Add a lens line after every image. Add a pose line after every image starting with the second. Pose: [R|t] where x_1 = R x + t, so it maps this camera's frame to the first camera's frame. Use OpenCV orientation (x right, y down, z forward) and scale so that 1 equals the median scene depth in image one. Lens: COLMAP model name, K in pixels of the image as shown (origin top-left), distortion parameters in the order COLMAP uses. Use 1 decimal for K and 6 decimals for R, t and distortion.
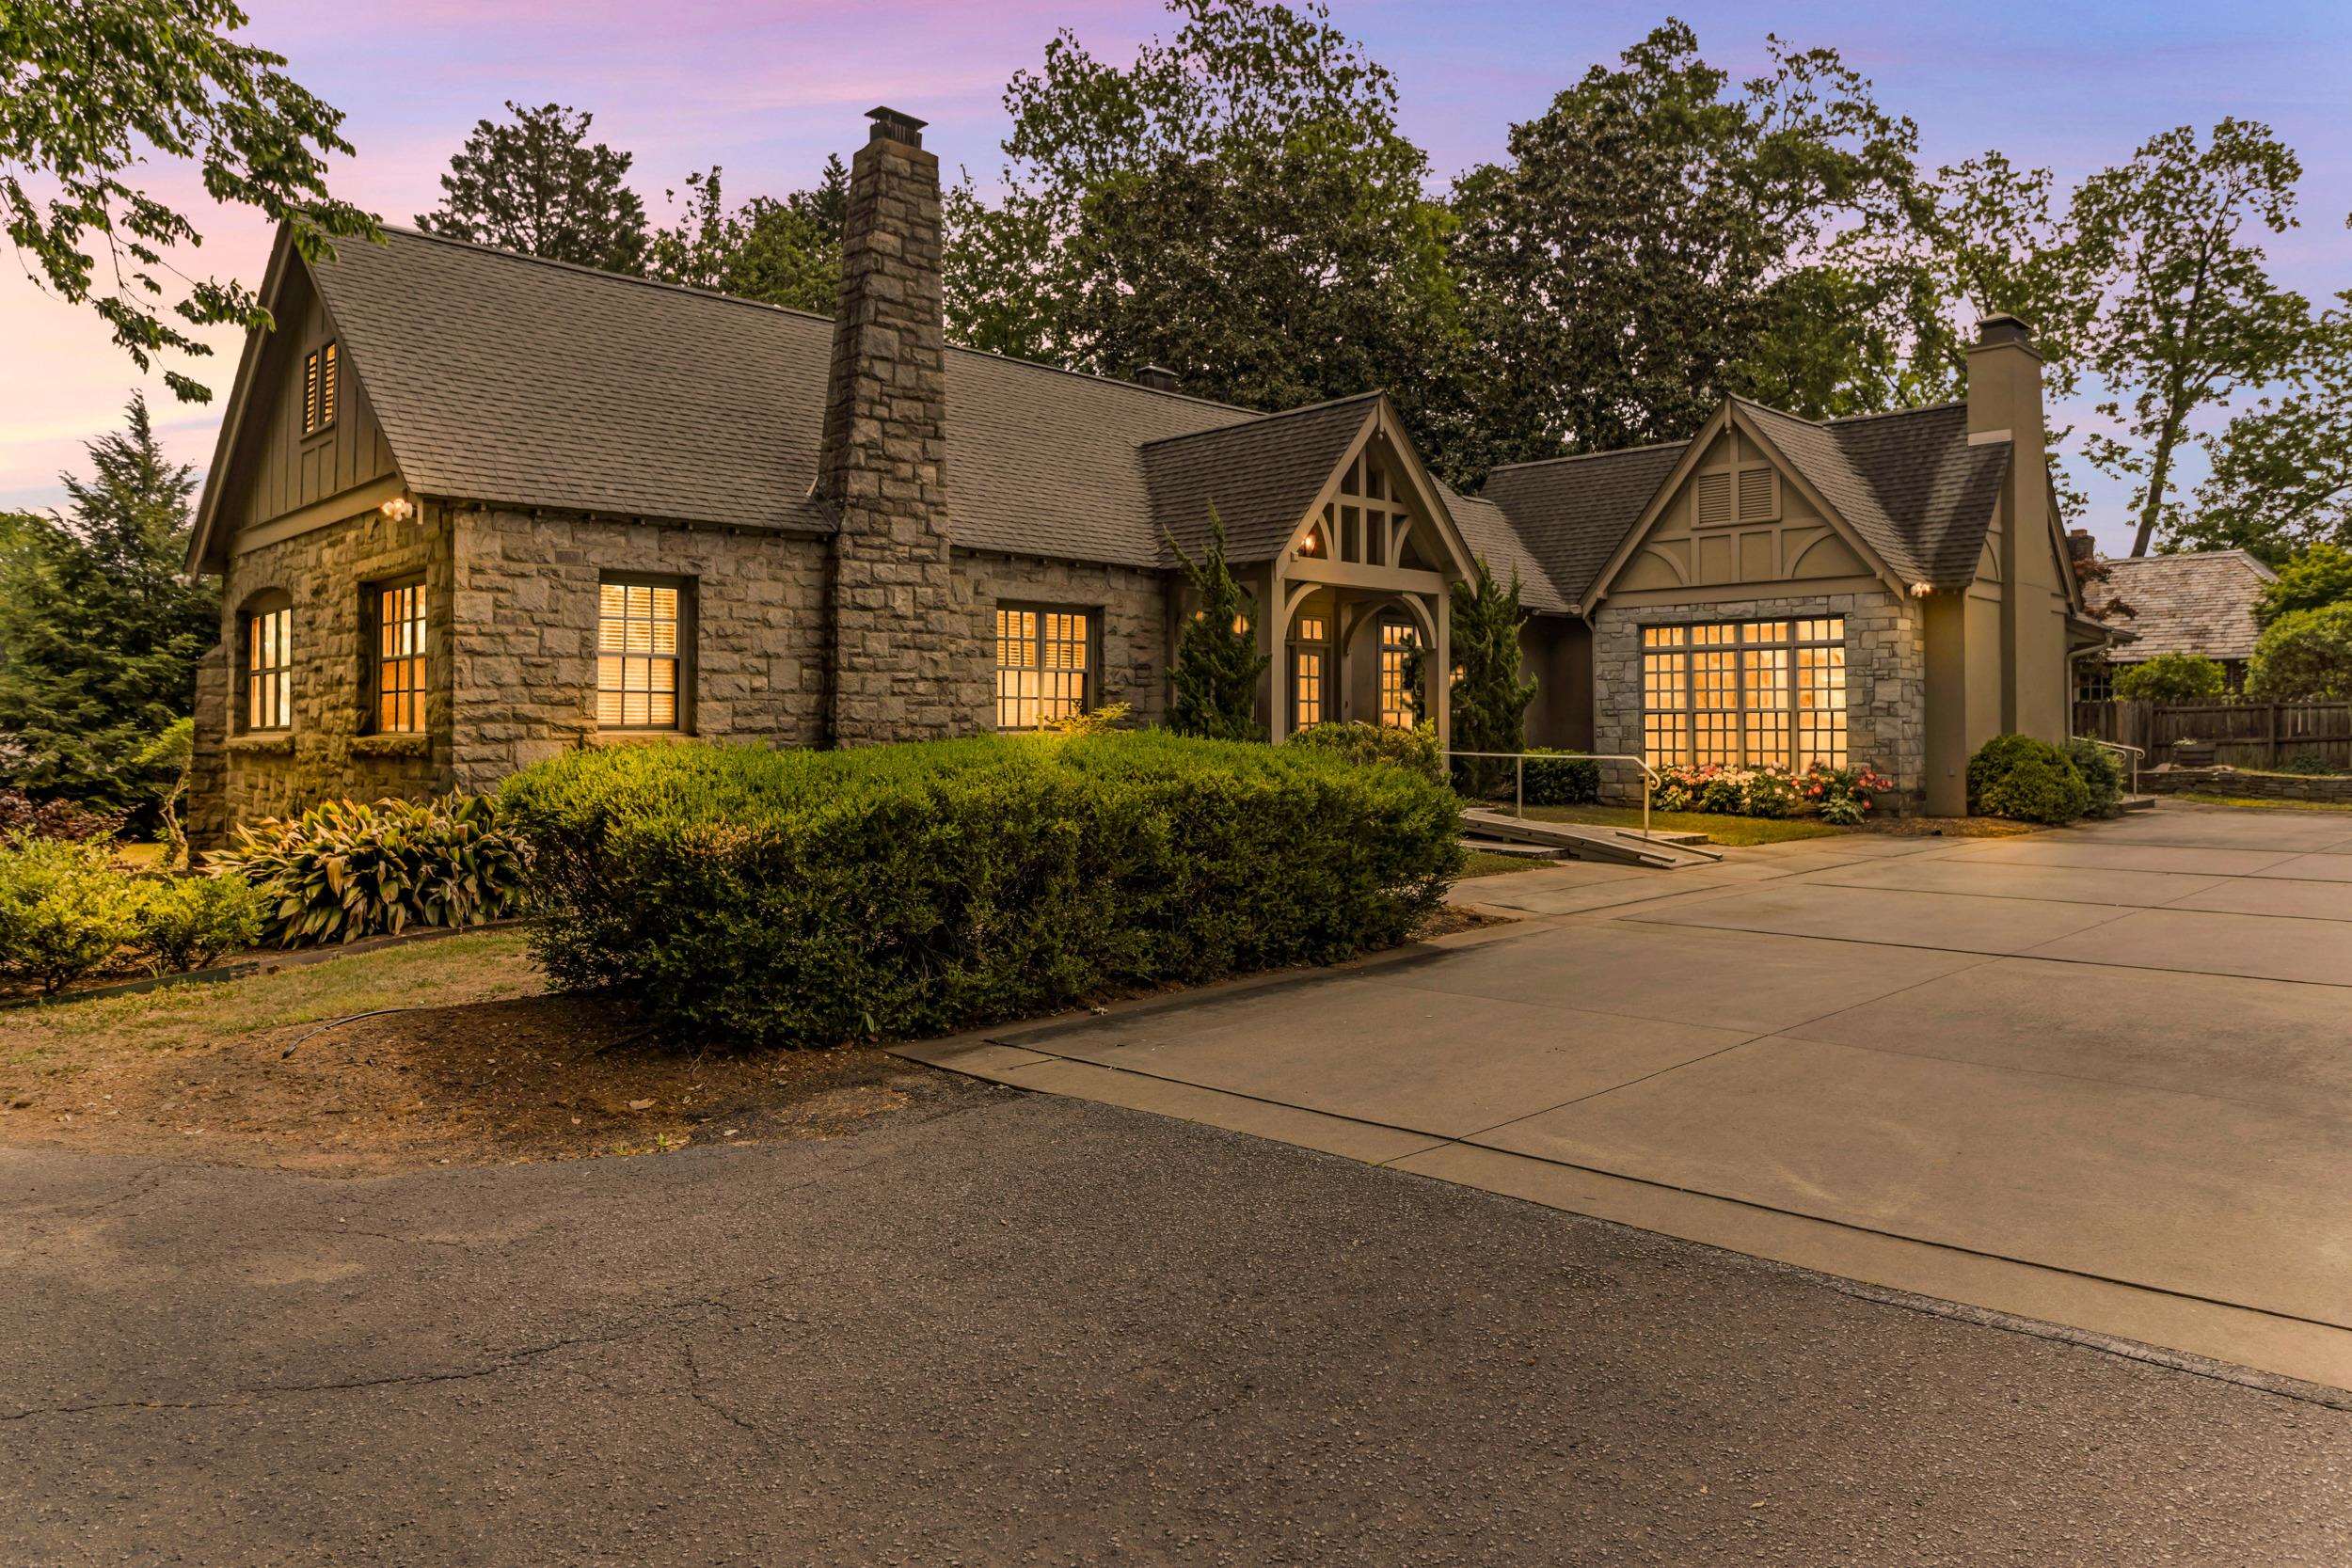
lens RADIAL K [[1511.2, 0, 1203.7], [0, 1511.2, 725.0], [0, 0, 1]] dist [-0.018128, -0.002297]
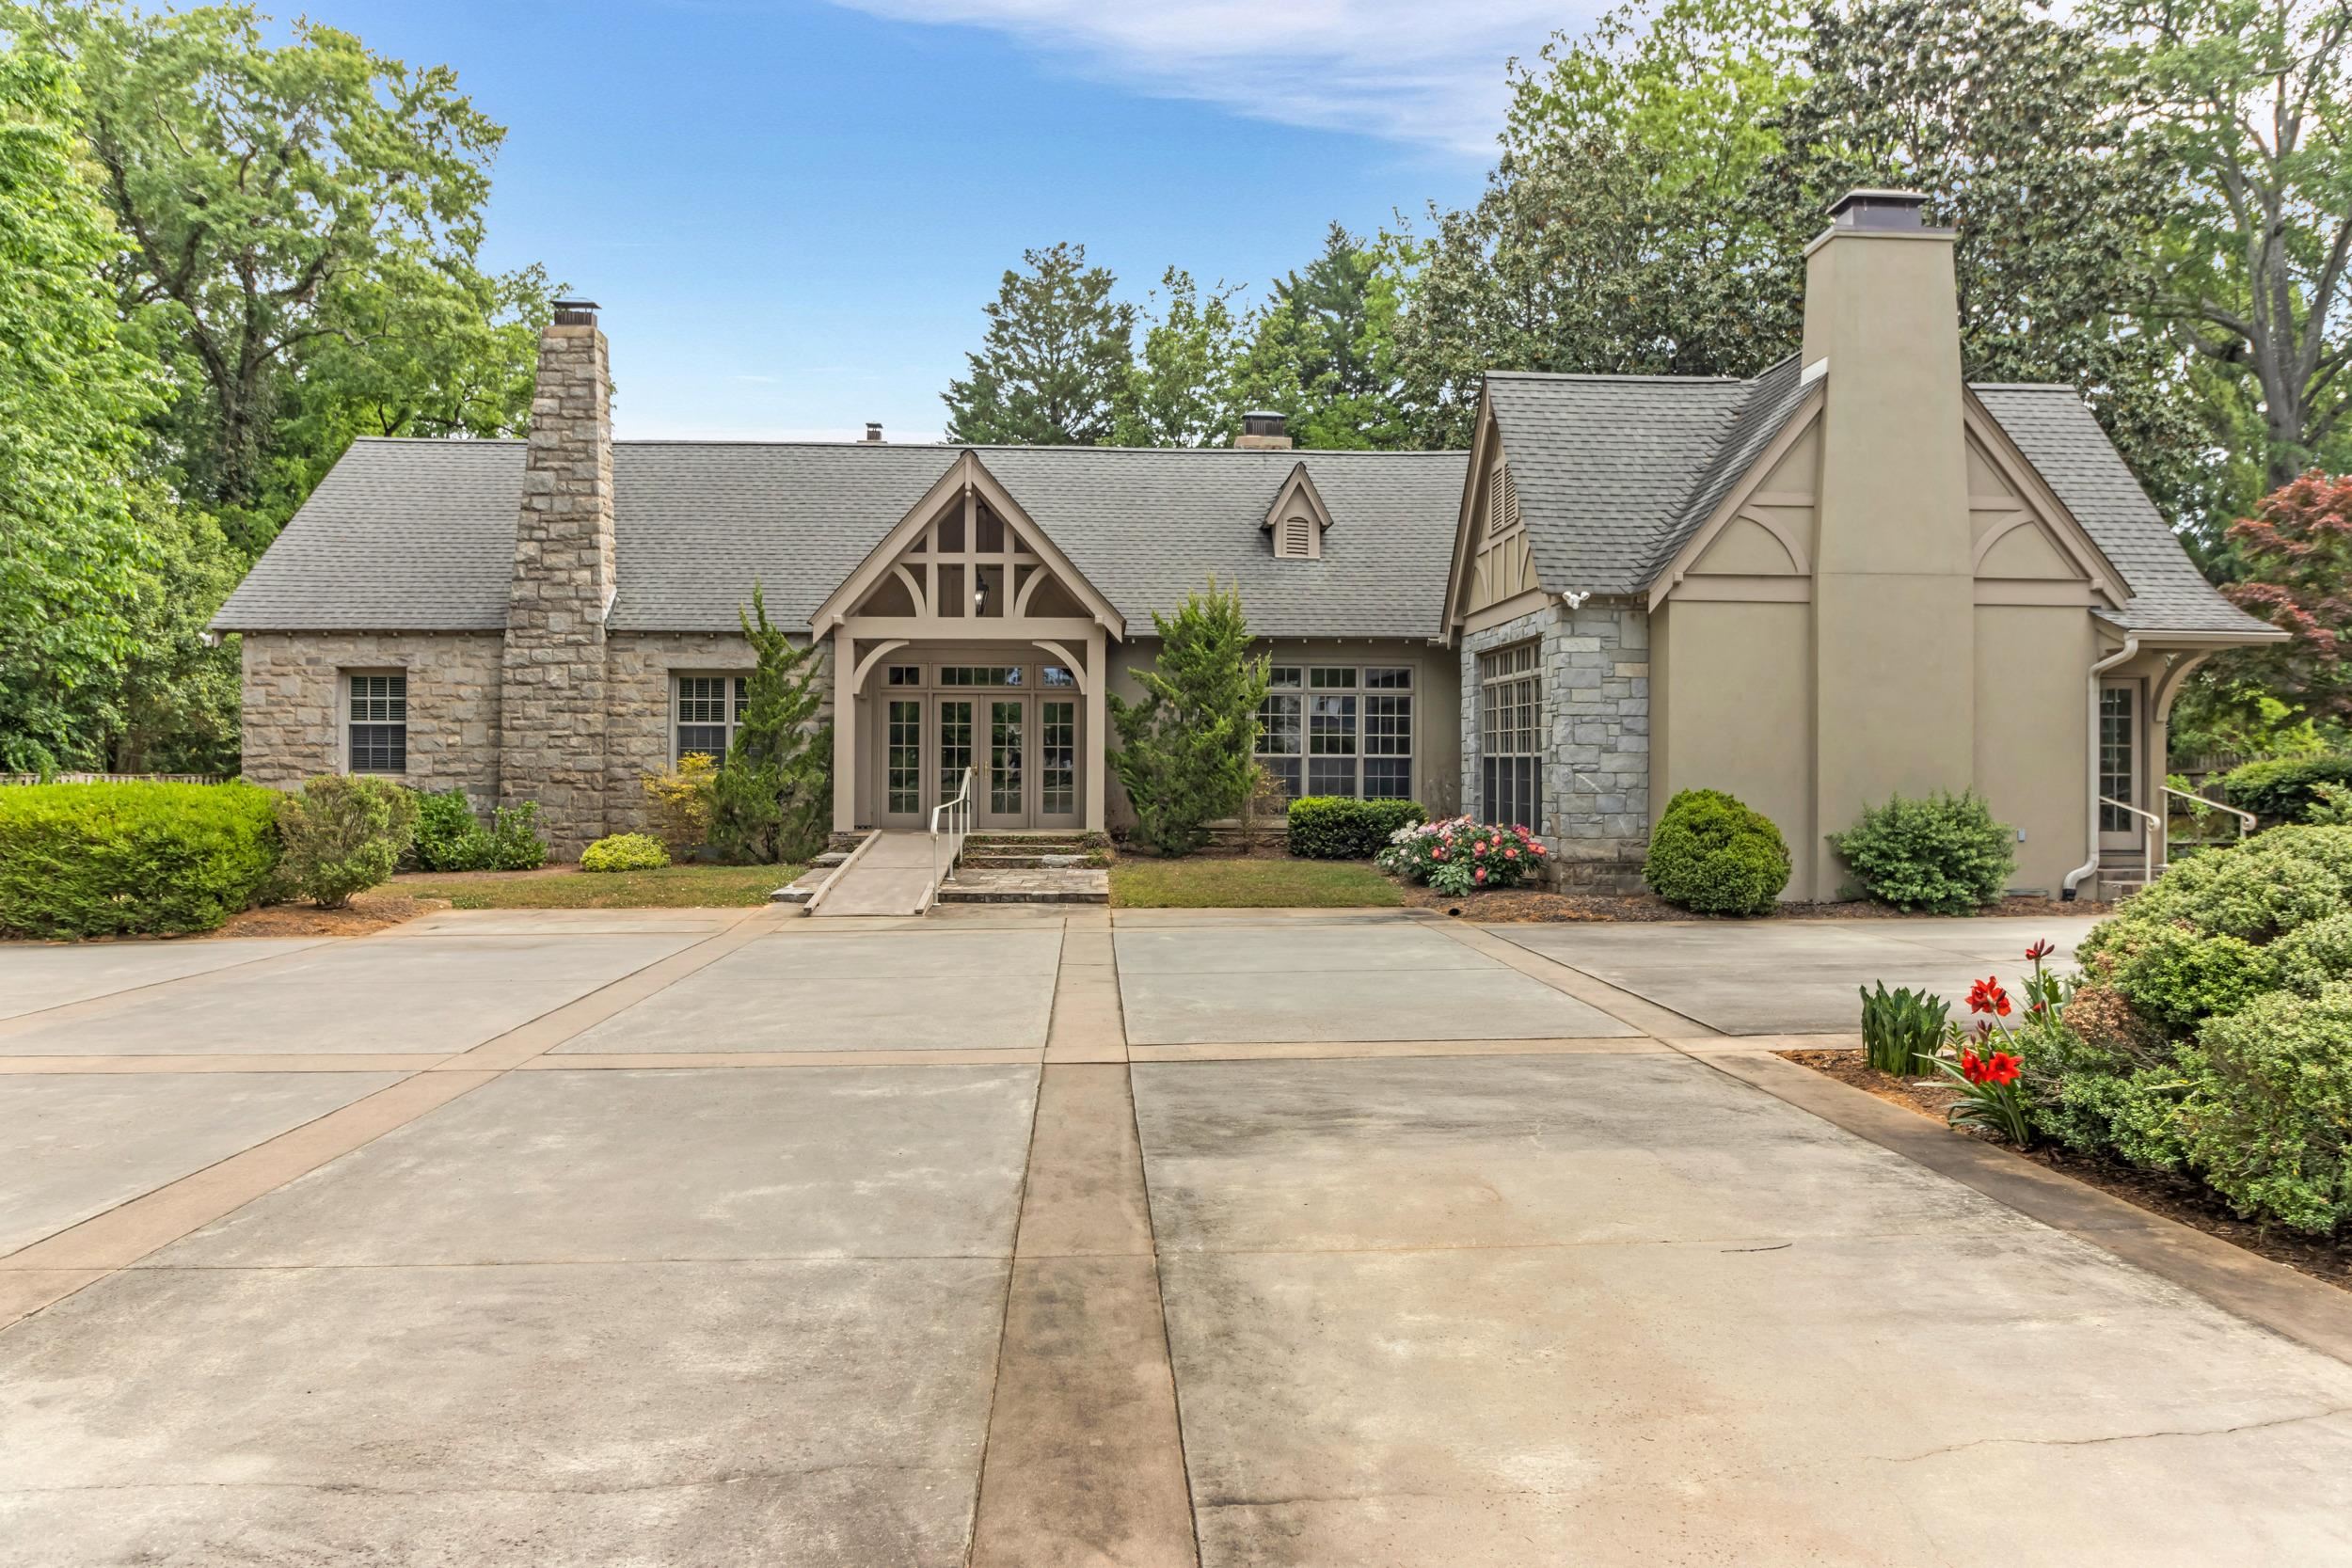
lens RADIAL K [[1511.2, 0, 1185.7], [0, 1511.2, 779.9], [0, 0, 1]] dist [-0.018128, -0.002297]
pose [[0.753410, 0.013723, -0.657408, 1.076042], [-0.001736, 0.999820, 0.018882, -0.017427], [0.657549, -0.013085, 0.753298, 0.368453]]
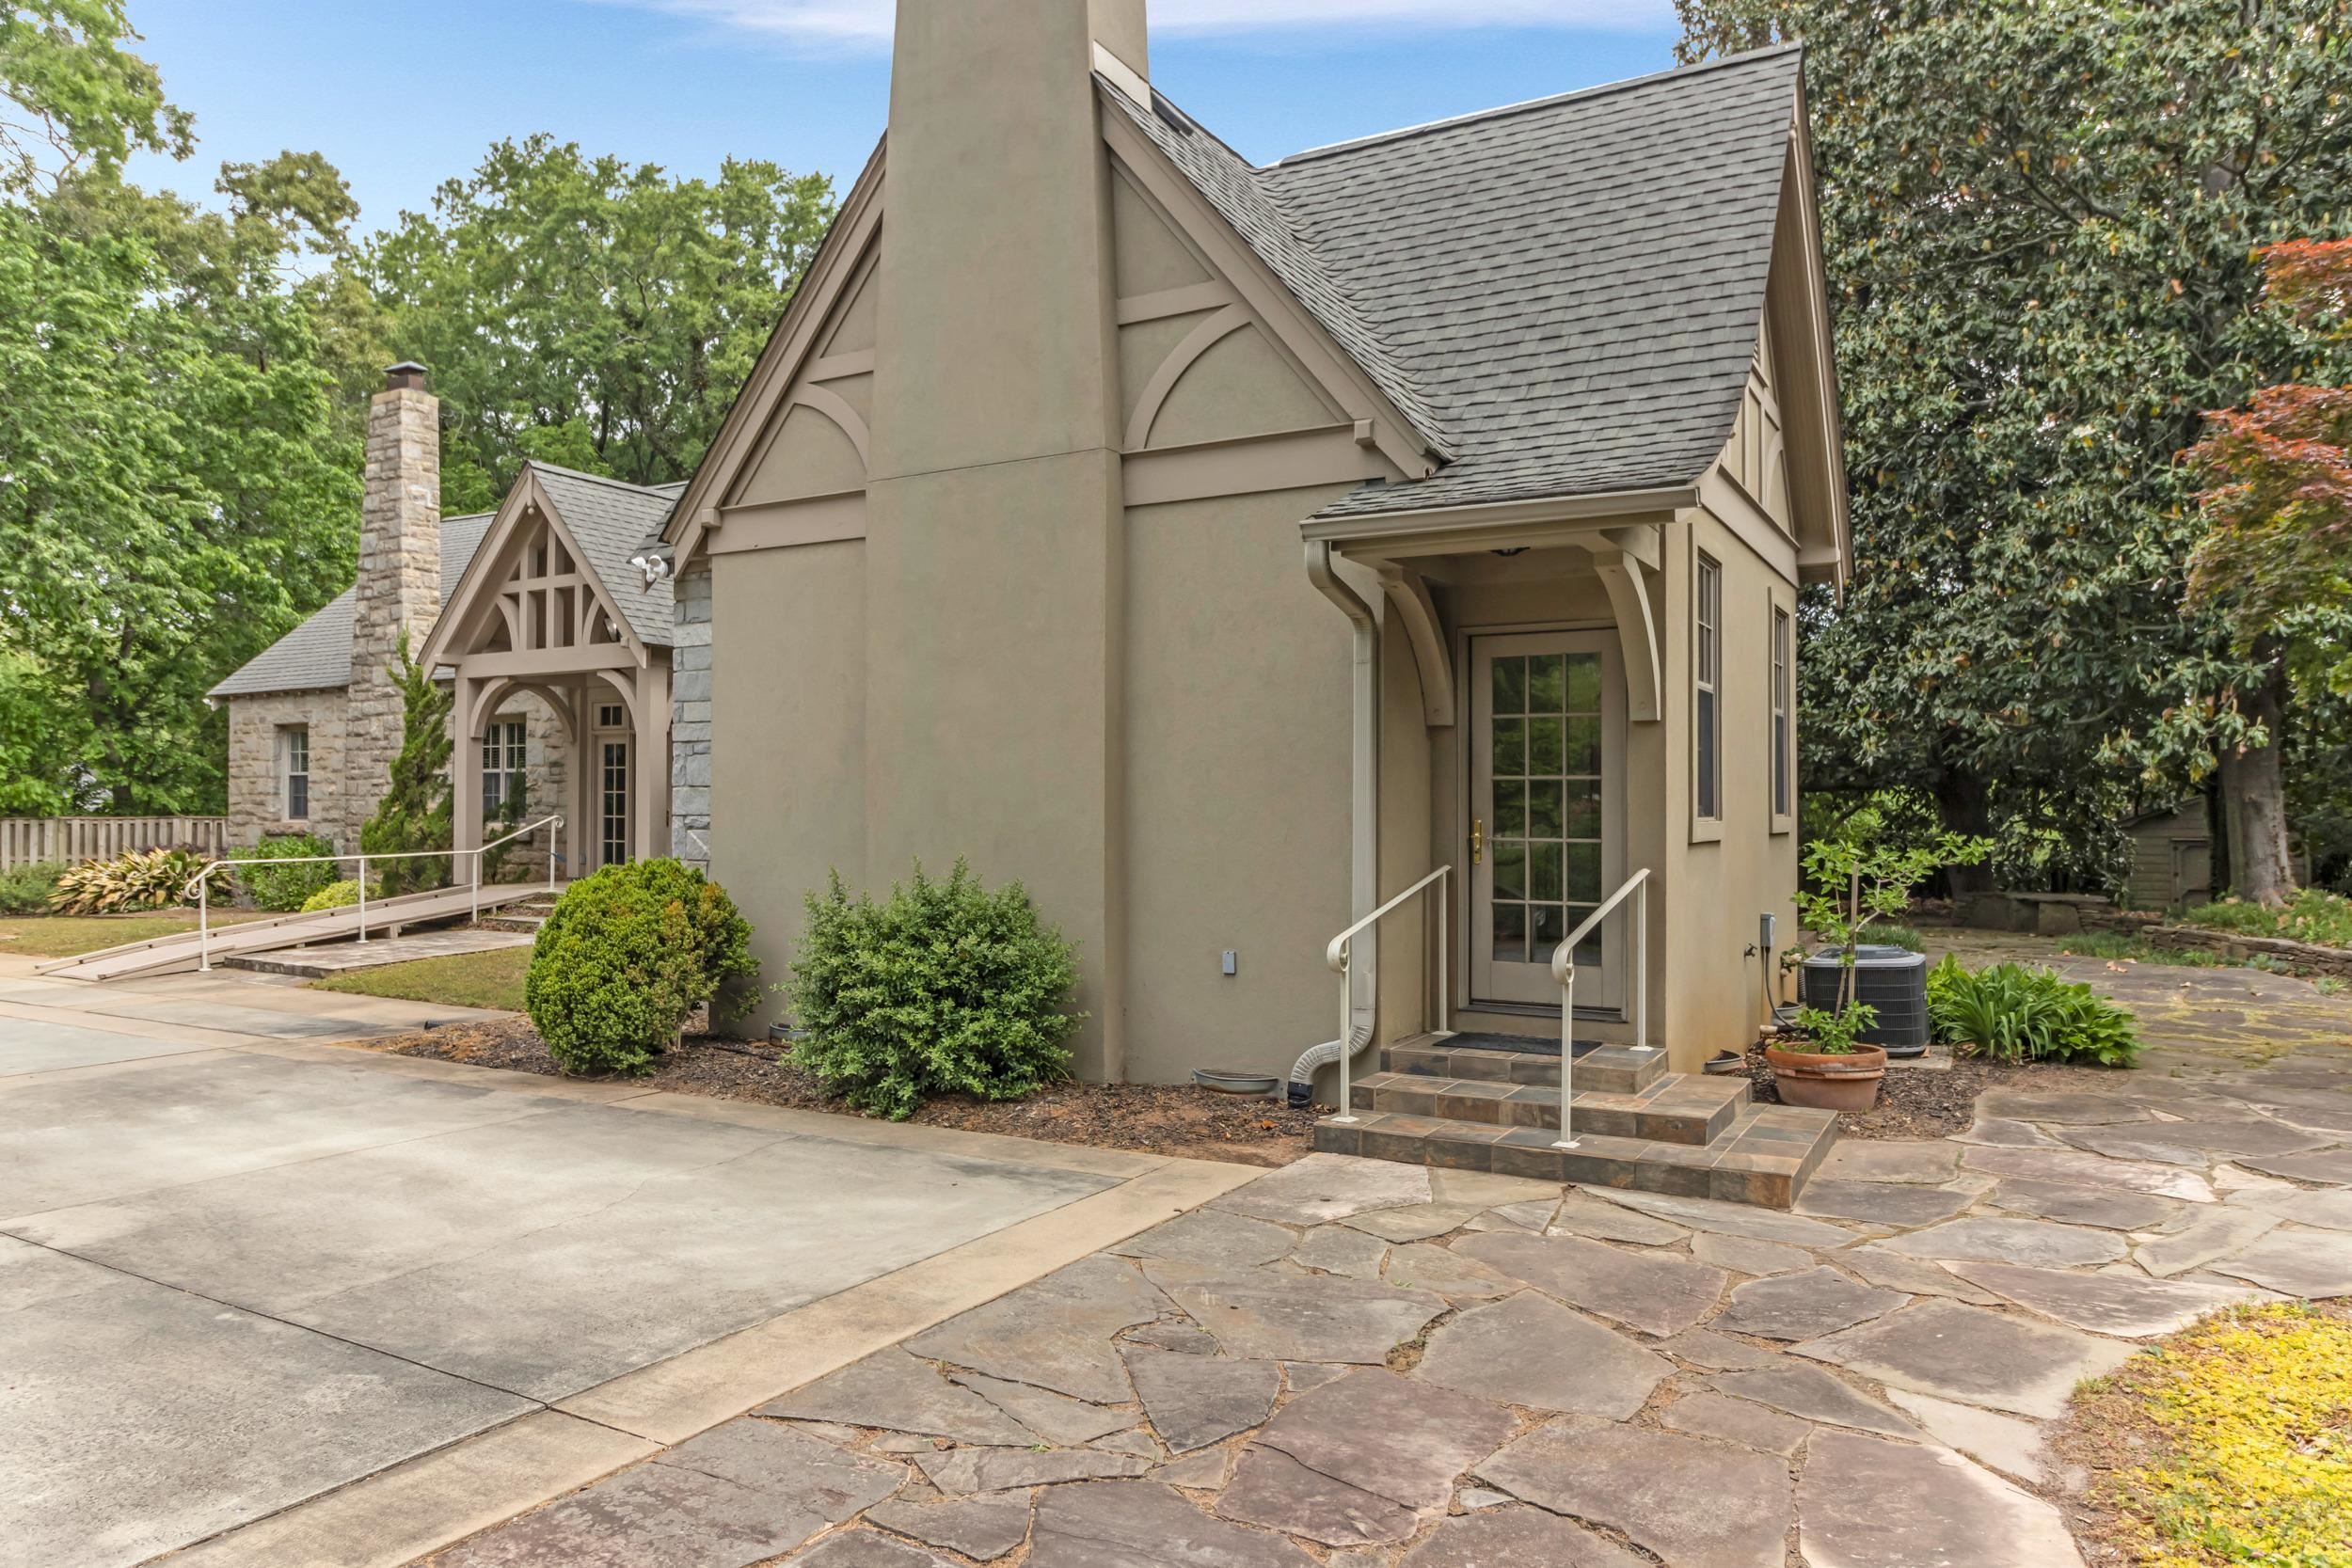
lens RADIAL K [[1511.2, 0, 1171.2], [0, 1511.2, 786.6], [0, 0, 1]] dist [-0.018128, -0.002297]
pose [[0.260496, -0.003788, -0.965468, 1.307016], [0.007636, 0.999969, -0.001863, -0.019865], [0.965445, -0.006887, 0.260517, 1.338432]]
